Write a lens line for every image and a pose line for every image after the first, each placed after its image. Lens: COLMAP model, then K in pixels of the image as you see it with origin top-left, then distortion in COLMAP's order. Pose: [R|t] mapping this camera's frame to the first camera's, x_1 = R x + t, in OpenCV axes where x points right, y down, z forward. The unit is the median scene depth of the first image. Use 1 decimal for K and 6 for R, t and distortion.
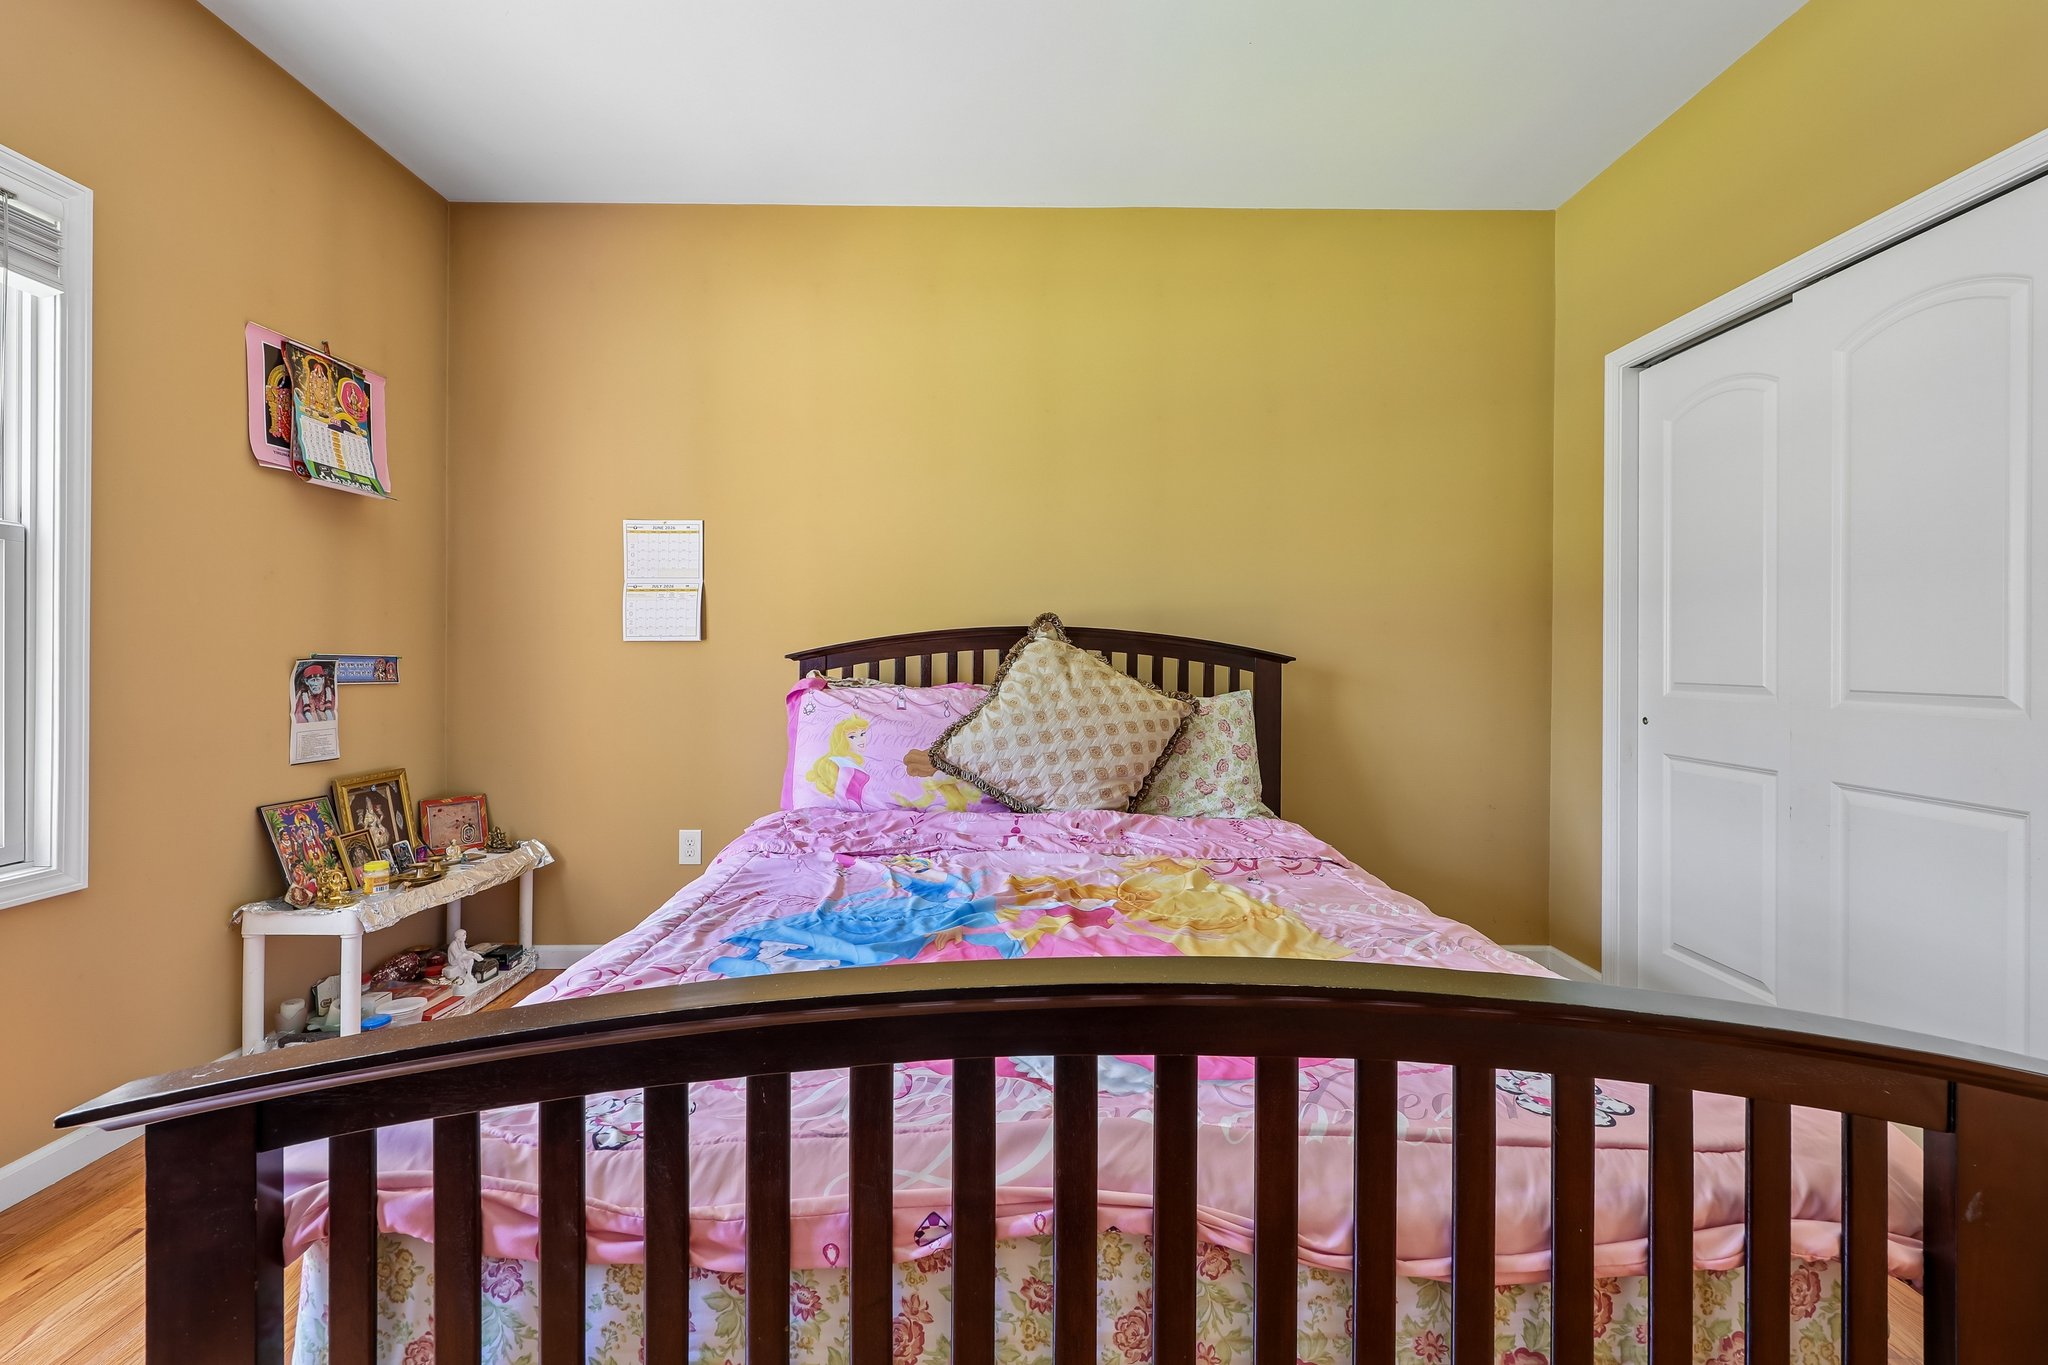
lens RADIAL K [[833.2, 0, 1031.8], [0, 833.2, 659.9], [0, 0, 1]] dist [-0.002504, -0.000534]
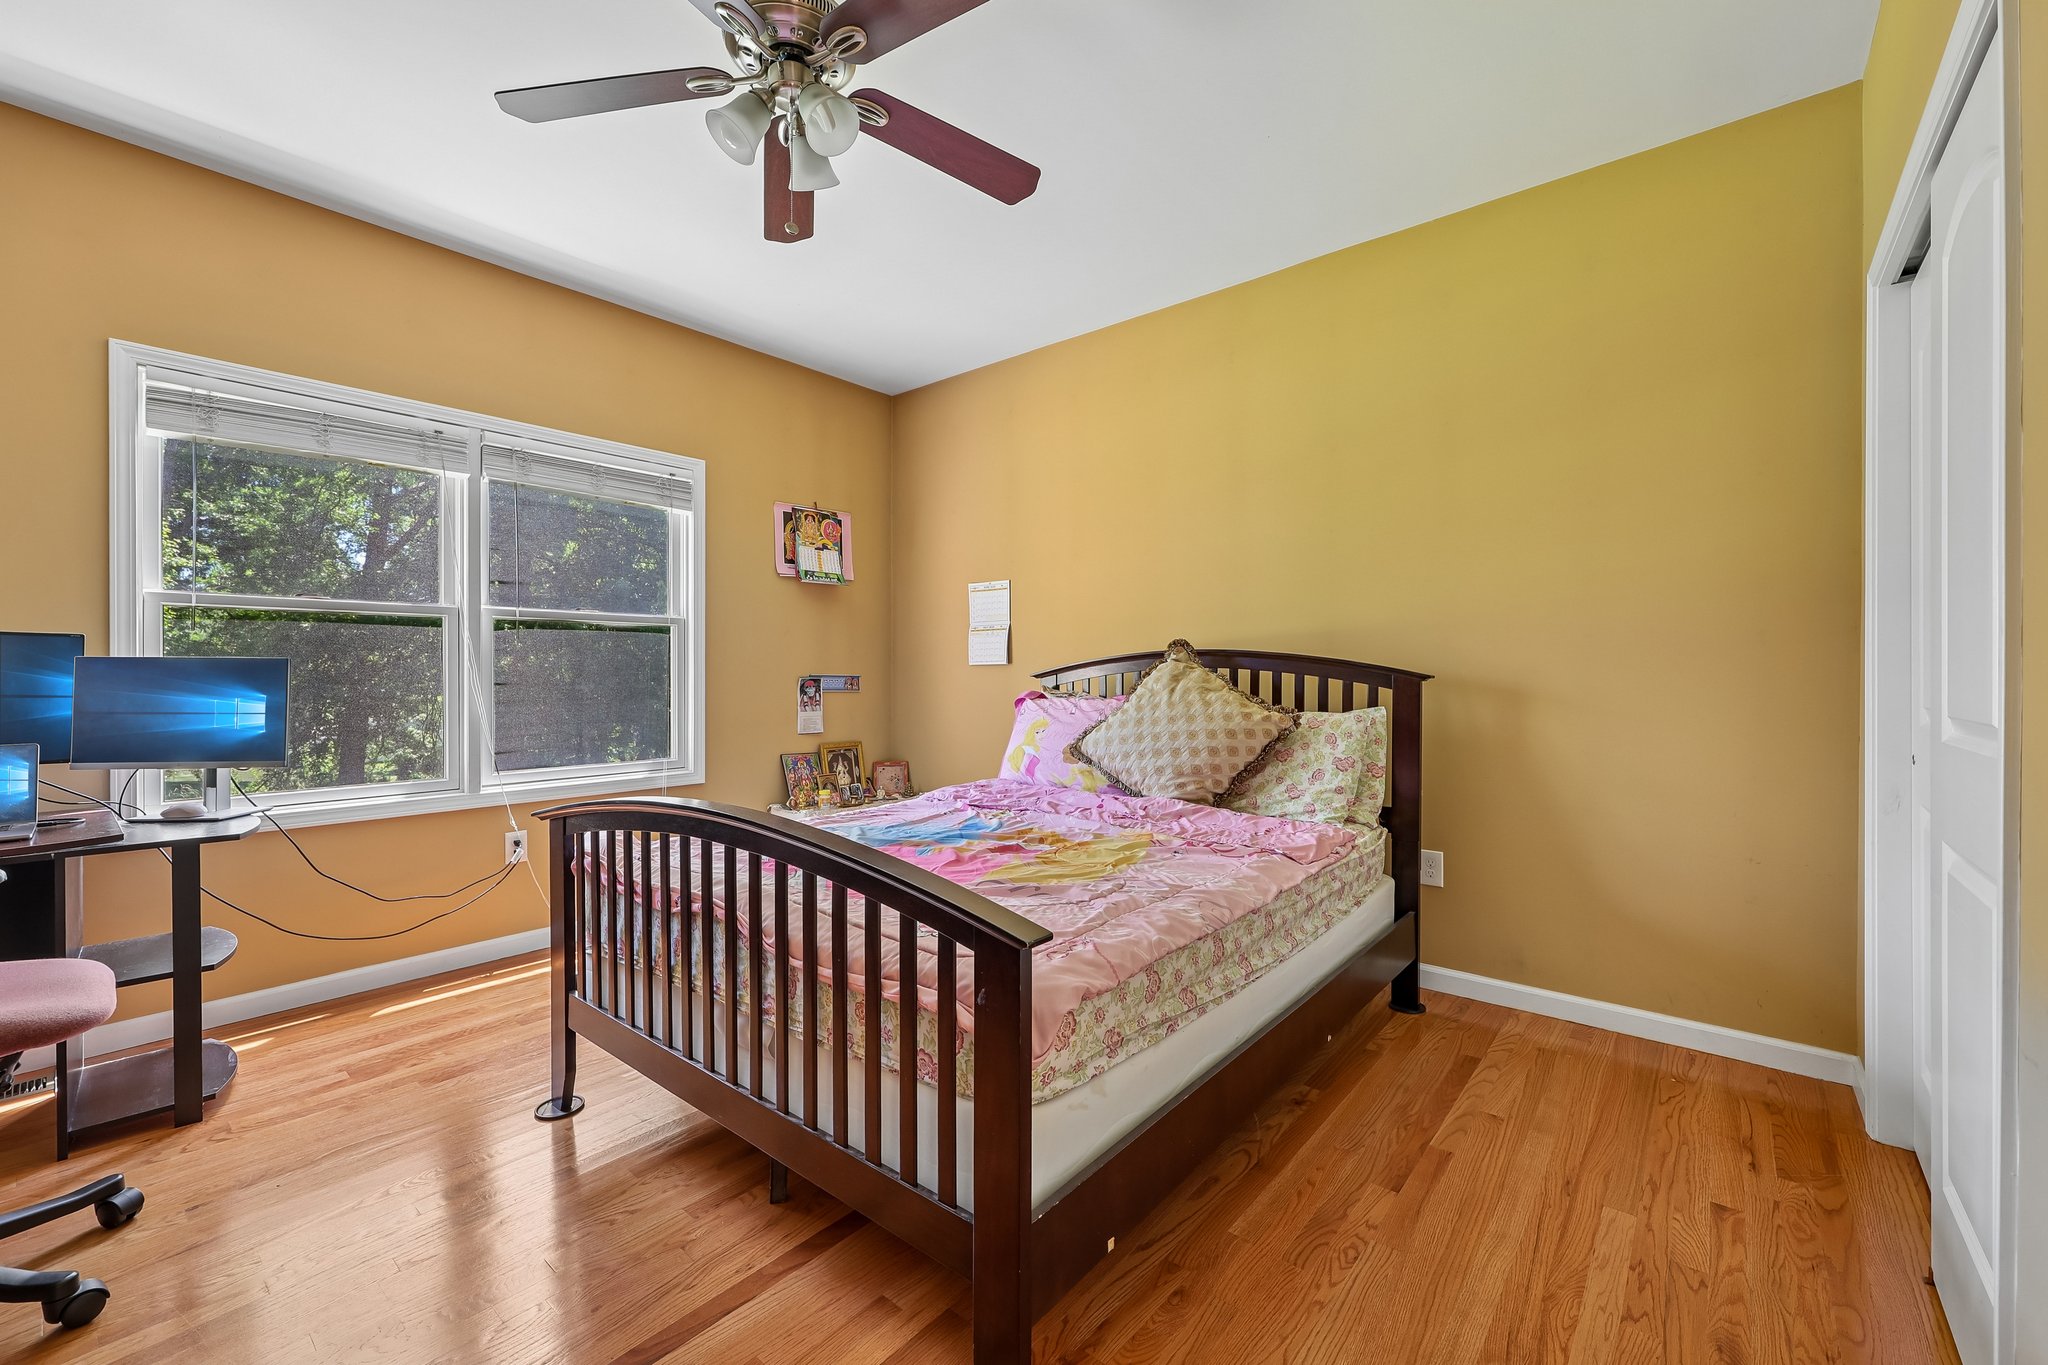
lens RADIAL K [[833.2, 0, 1041.3], [0, 833.2, 677.0], [0, 0, 1]] dist [-0.002504, -0.000534]
pose [[0.763005, -0.000957, -0.646392, 0.683946], [-0.000004, 0.999999, -0.001485, 0.001158], [0.646393, 0.001136, 0.763004, -0.065181]]
